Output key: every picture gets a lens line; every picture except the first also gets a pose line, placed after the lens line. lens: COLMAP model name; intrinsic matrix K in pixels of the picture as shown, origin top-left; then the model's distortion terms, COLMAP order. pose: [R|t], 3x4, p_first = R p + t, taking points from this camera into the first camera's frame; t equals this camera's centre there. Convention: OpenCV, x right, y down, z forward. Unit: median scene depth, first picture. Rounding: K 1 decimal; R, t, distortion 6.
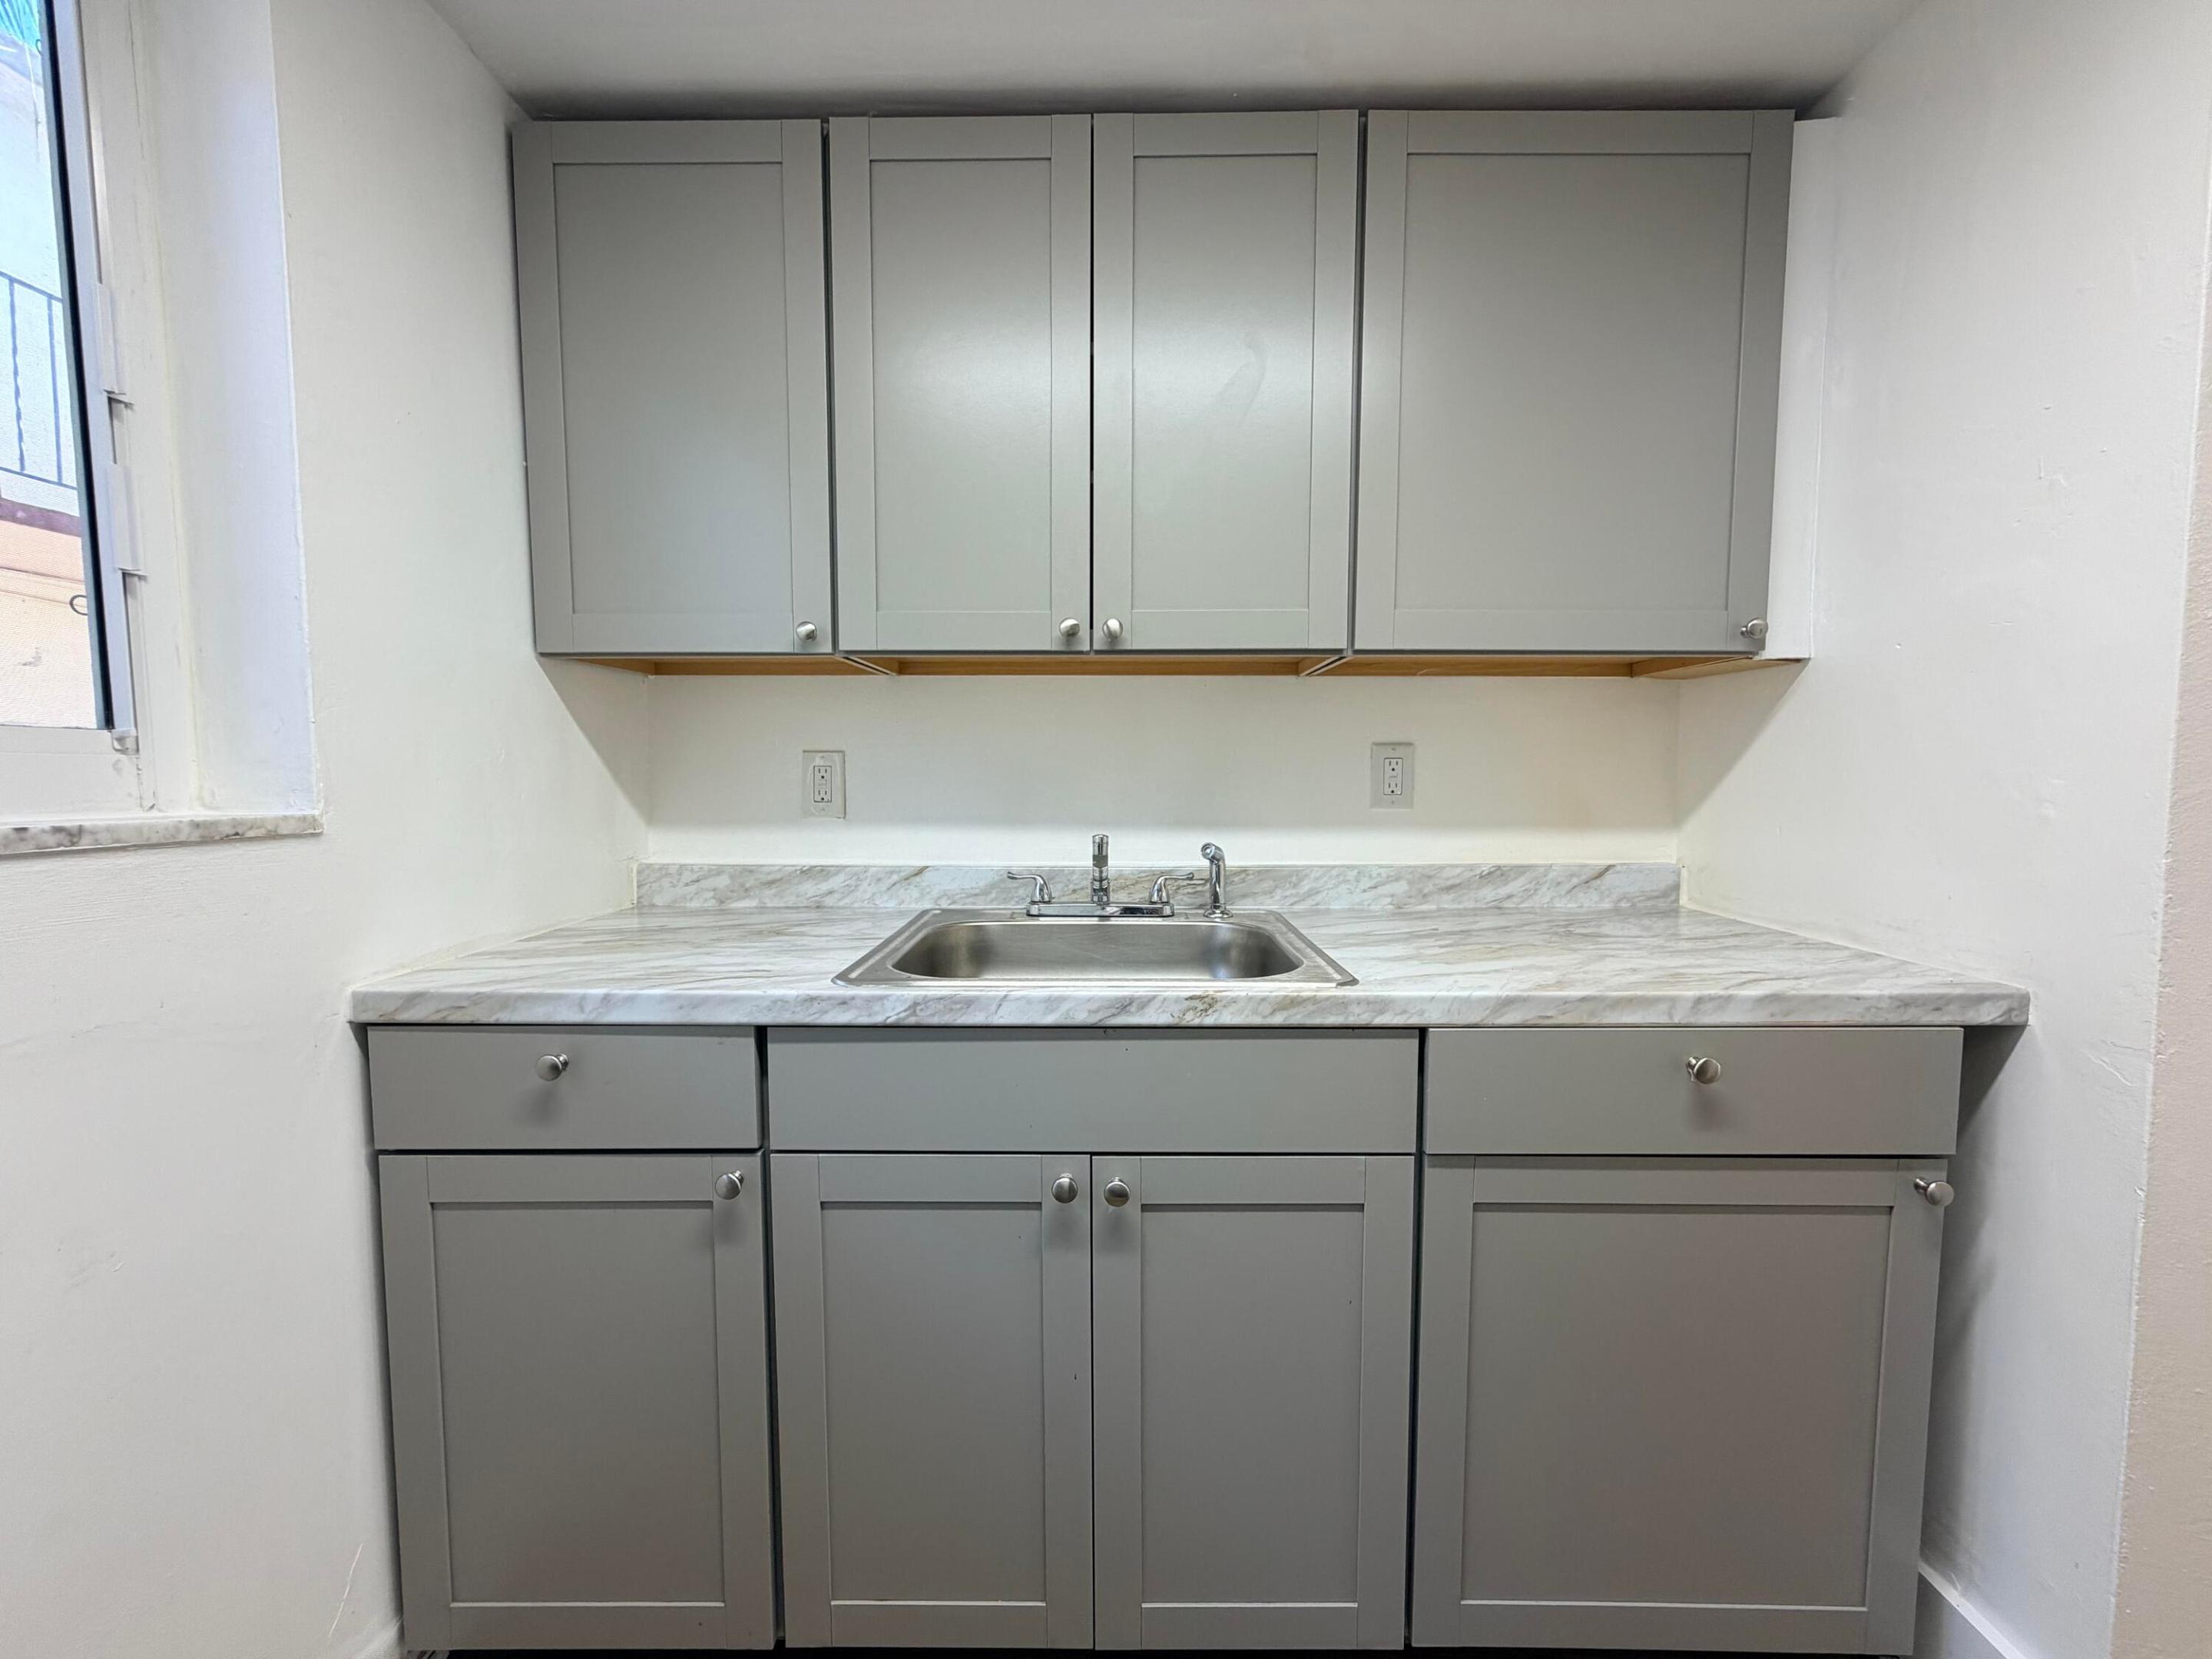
lens RADIAL K [[879.6, 0, 1096.0], [0, 879.6, 835.0], [0, 0, 1]] dist [-0.000296, 0.000446]
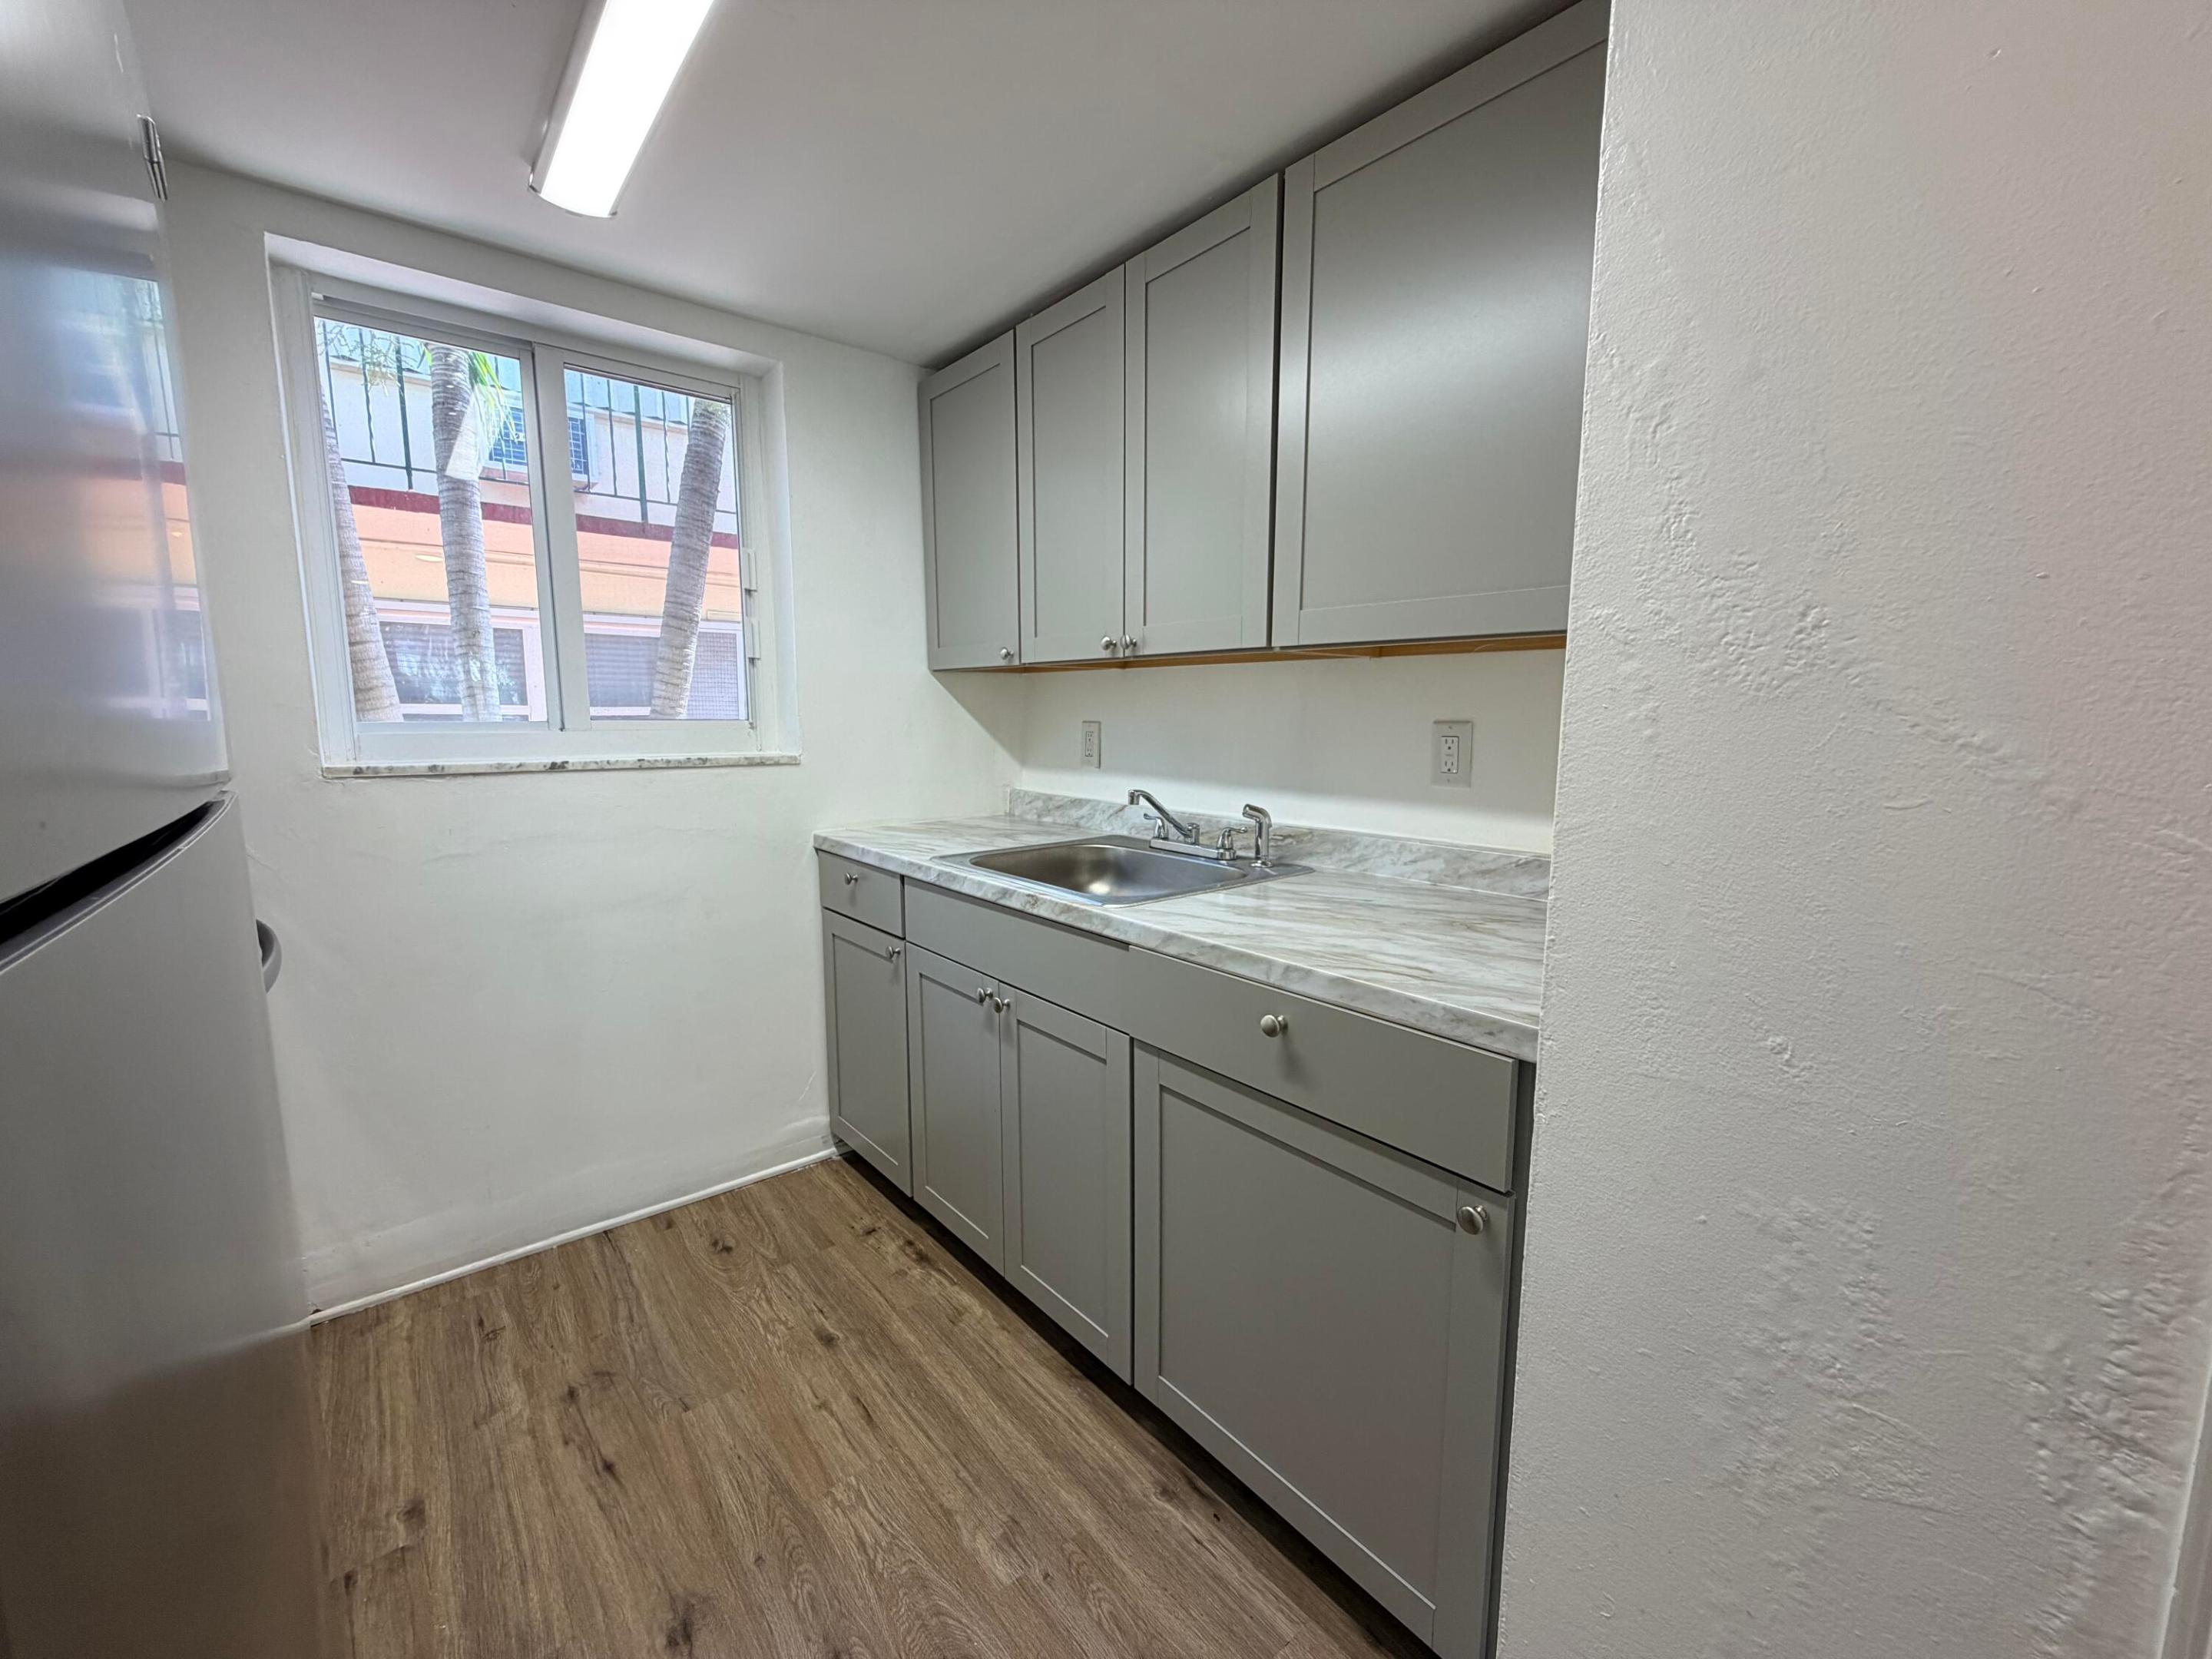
lens RADIAL K [[879.6, 0, 1089.4], [0, 879.6, 835.7], [0, 0, 1]] dist [-0.000296, 0.000446]
pose [[0.645671, 0.110333, -0.755603, 1.093227], [-0.056453, 0.993696, 0.096860, -0.063396], [0.761526, -0.019883, 0.647829, 0.054541]]
